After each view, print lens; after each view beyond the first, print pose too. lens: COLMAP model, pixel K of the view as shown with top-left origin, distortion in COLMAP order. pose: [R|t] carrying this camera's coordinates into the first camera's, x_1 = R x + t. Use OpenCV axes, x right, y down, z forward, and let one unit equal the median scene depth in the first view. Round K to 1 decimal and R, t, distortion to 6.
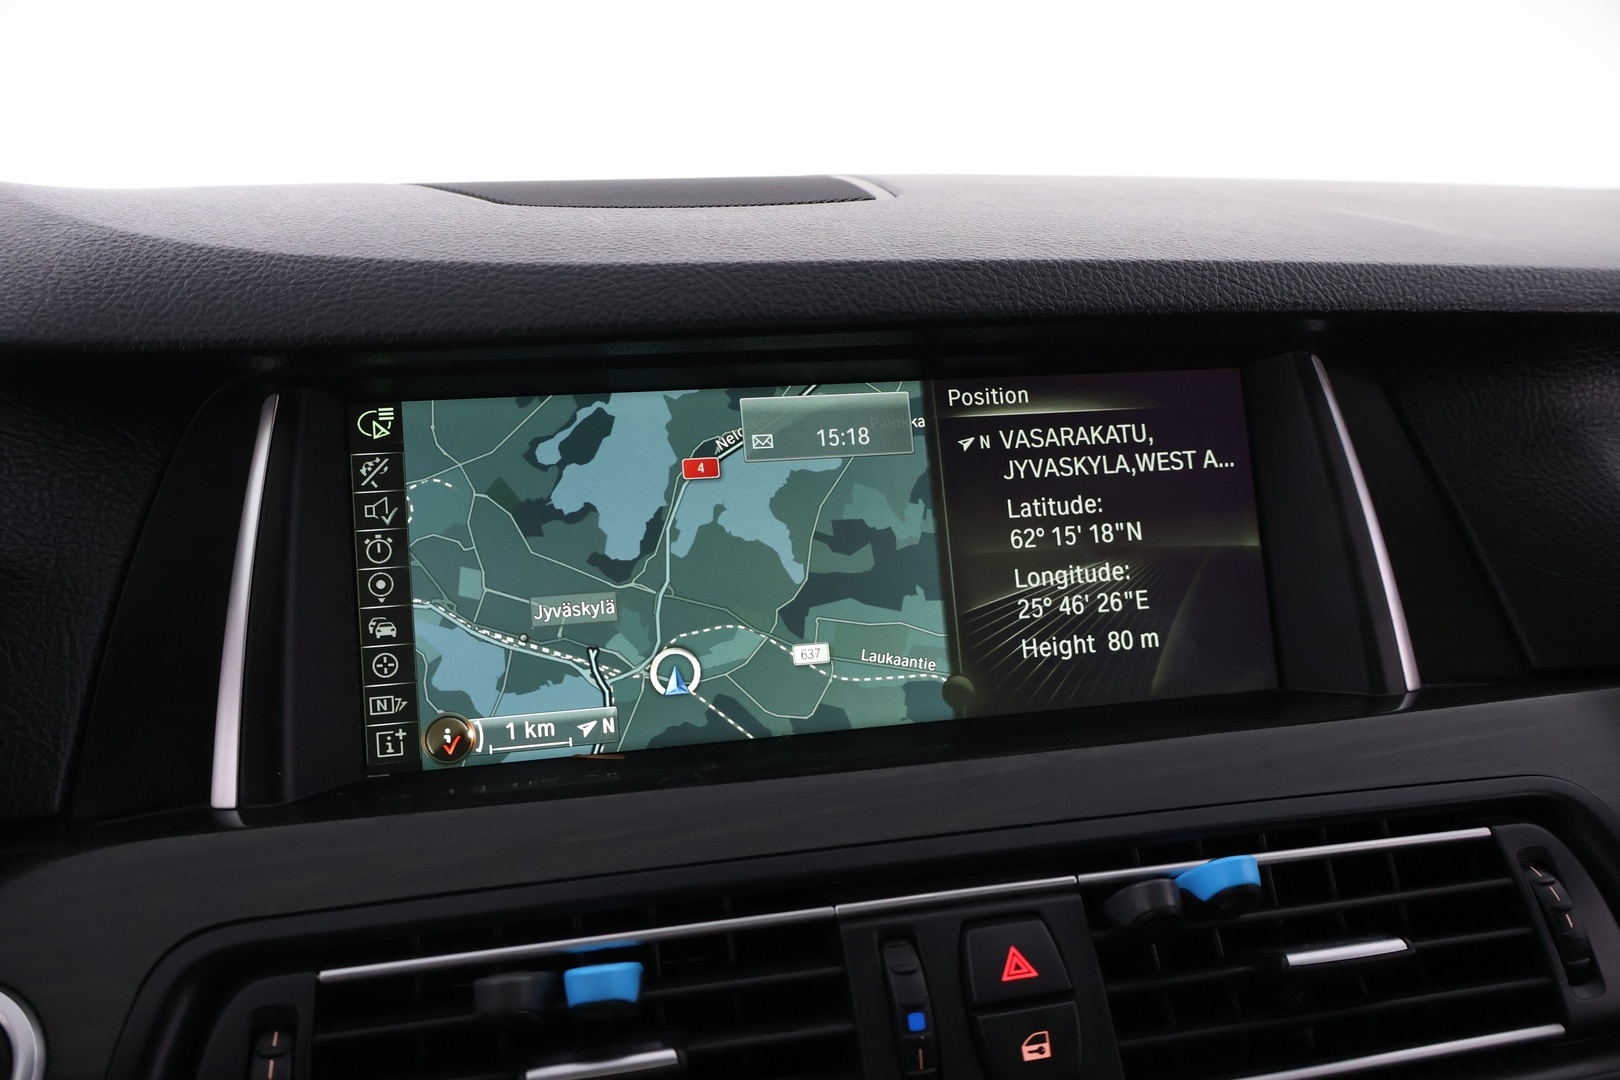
lens RADIAL K [[1375.3, 0, 810.0], [0, 1375.3, 540.0], [0, 0, 1]] dist [0.005596, 0.000804]
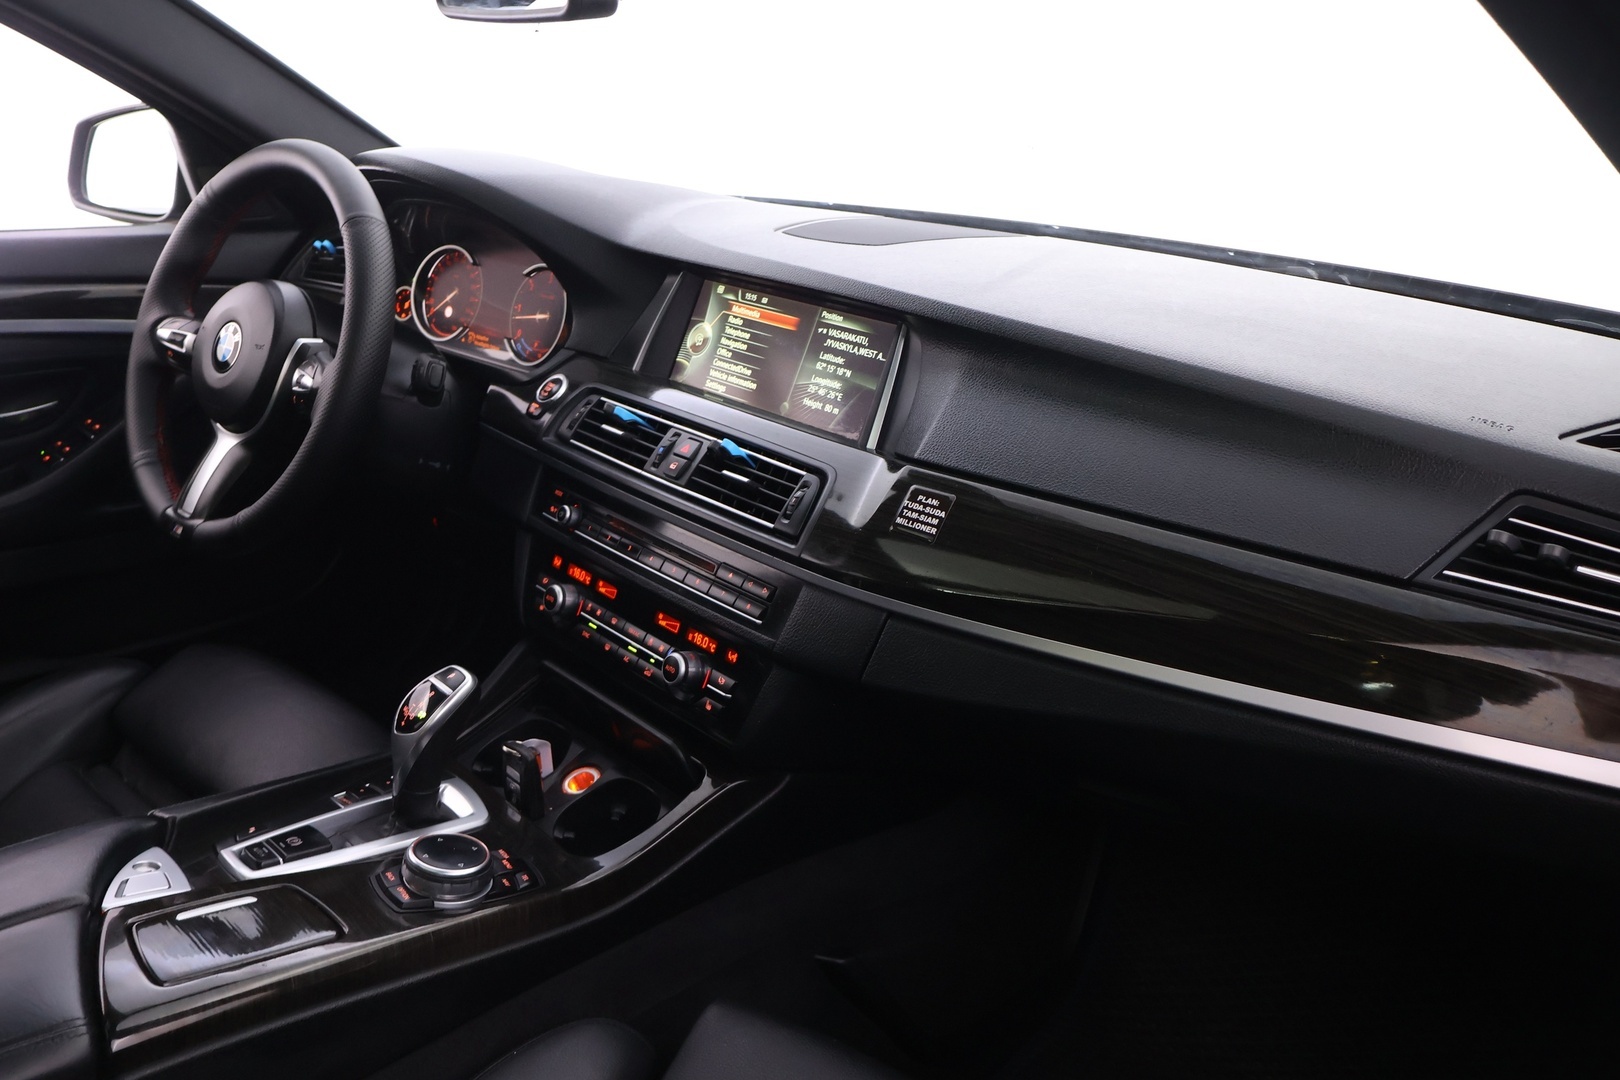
lens RADIAL K [[1350.4, 0, 810.0], [0, 1350.4, 540.0], [0, 0, 1]] dist [0.001783, -0.004098]
pose [[0.475340, 0.311443, -0.822833, 2.560426], [-0.294984, 0.937531, 0.184448, -0.172485], [0.828876, 0.155047, 0.537517, -0.475862]]
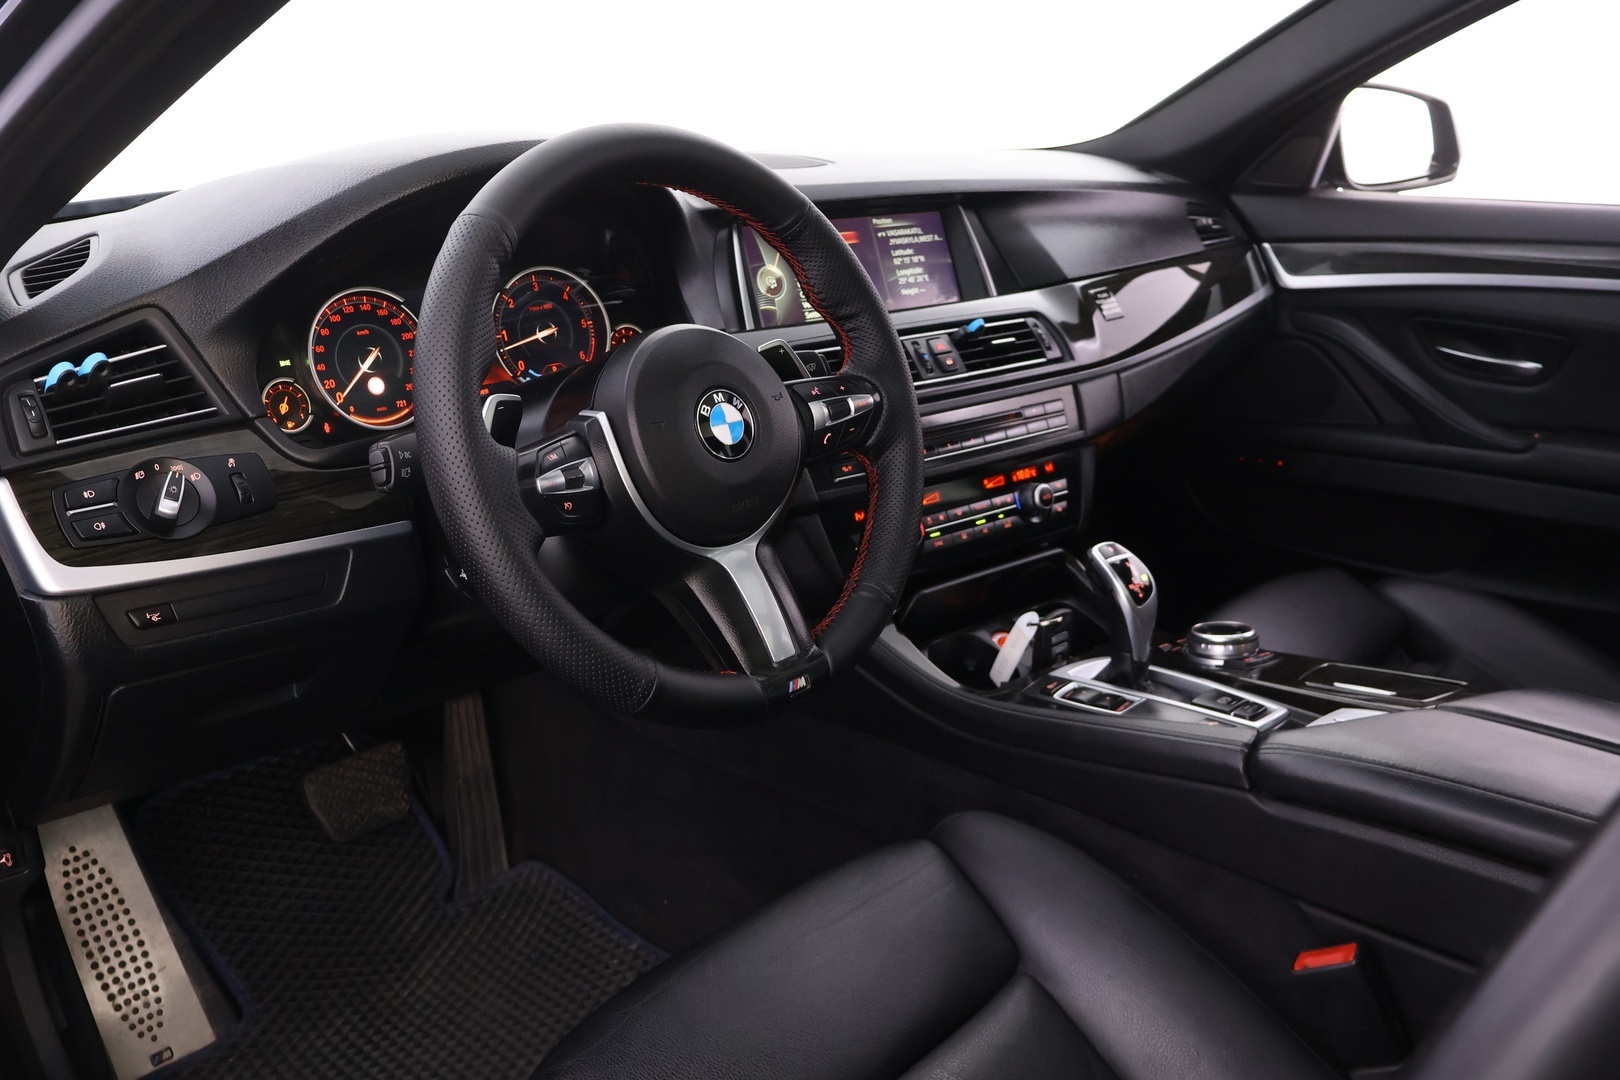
lens RADIAL K [[1350.4, 0, 810.0], [0, 1350.4, 540.0], [0, 0, 1]] dist [0.001783, -0.004098]
pose [[0.895696, -0.140242, 0.421973, -1.574501], [0.119541, 0.989972, 0.075272, 0.411174], [-0.428297, -0.016978, 0.903478, -1.996094]]
